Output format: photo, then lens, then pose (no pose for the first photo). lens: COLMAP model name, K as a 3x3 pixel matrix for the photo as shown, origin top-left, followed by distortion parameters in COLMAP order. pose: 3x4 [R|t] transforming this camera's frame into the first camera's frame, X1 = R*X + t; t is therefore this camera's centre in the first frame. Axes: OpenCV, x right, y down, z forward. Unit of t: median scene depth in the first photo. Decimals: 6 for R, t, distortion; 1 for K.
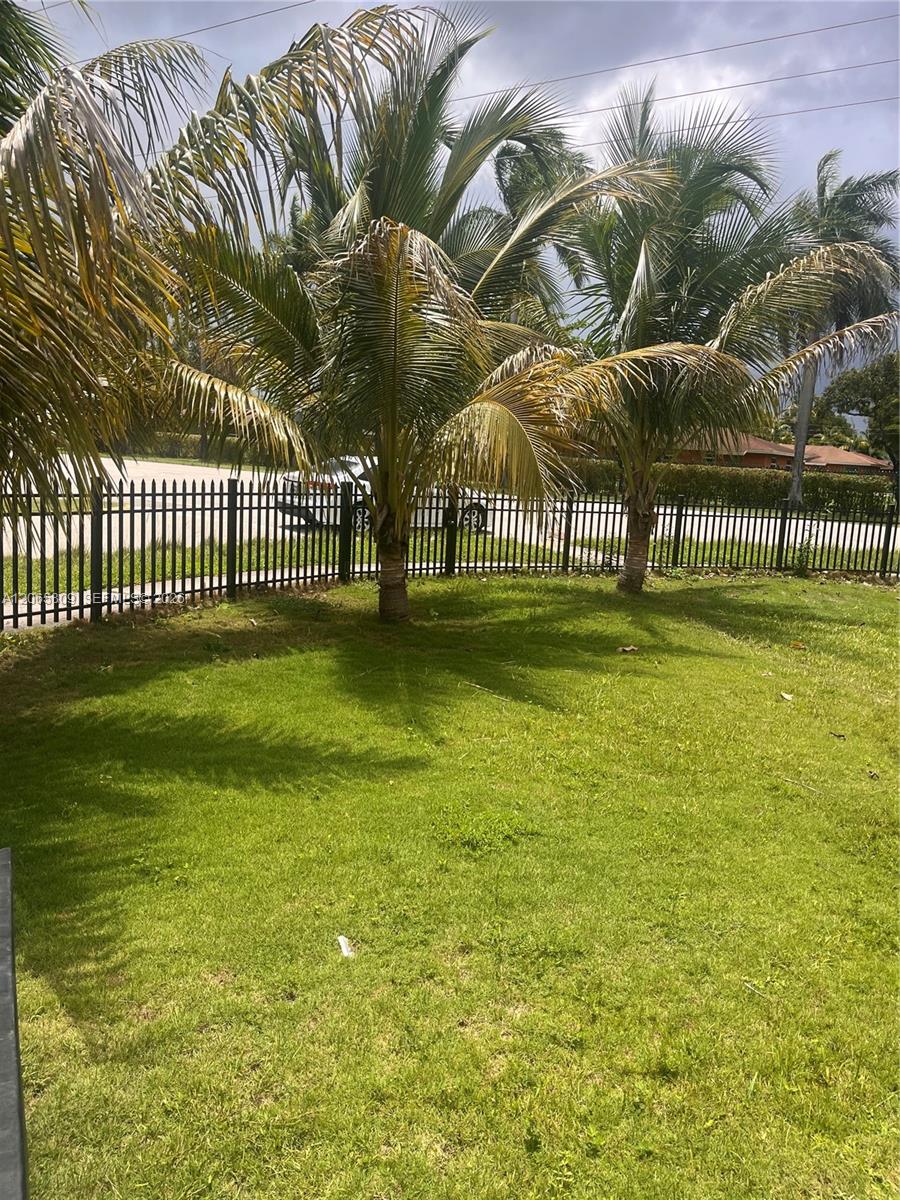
lens RADIAL K [[918.2, 0, 455.3], [0, 918.2, 603.0], [0, 0, 1]] dist [-0.006839, -0.017405]
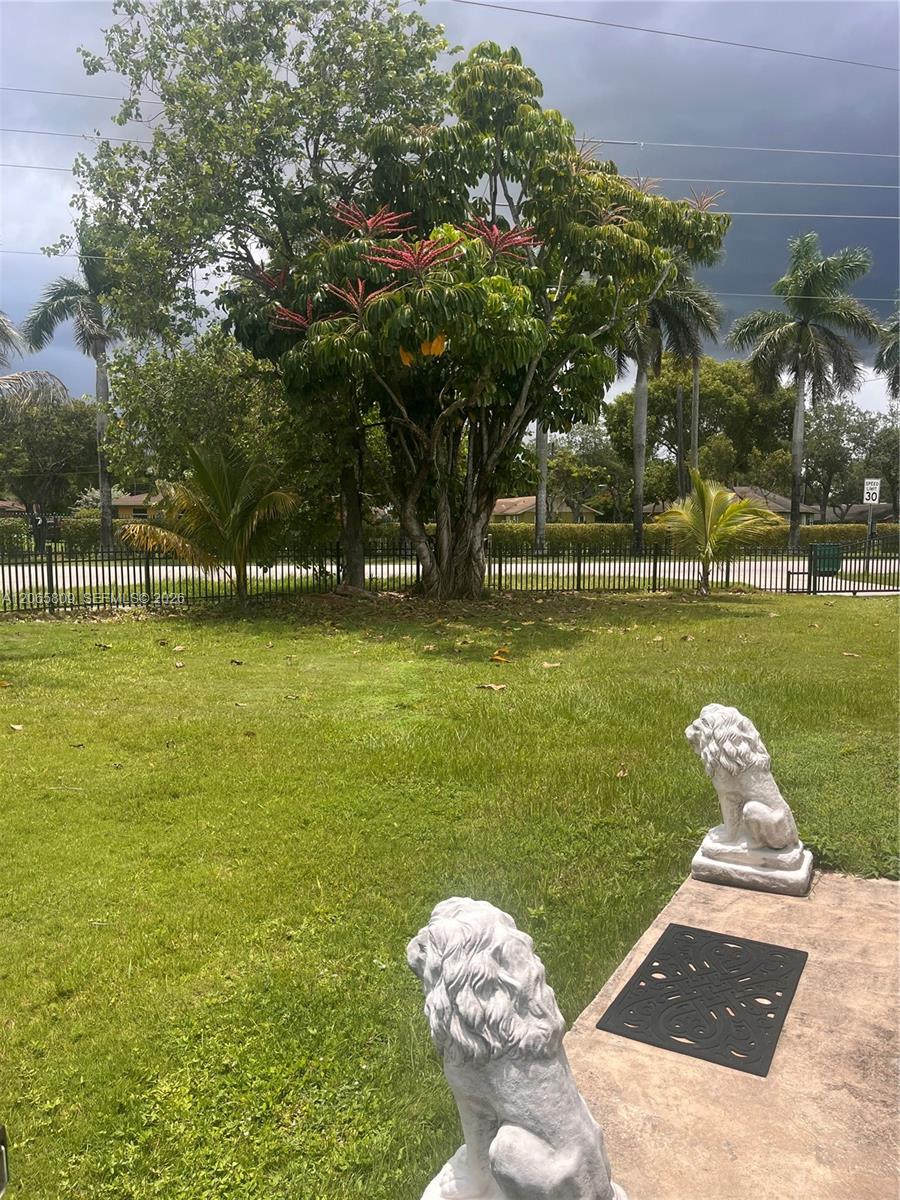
lens RADIAL K [[918.2, 0, 450.3], [0, 918.2, 600.2], [0, 0, 1]] dist [-0.006839, -0.017405]
pose [[0.634602, -0.115626, 0.764140, -0.176118], [0.150466, 0.988309, 0.024588, 0.003280], [-0.758050, 0.099374, 0.644581, -0.158588]]
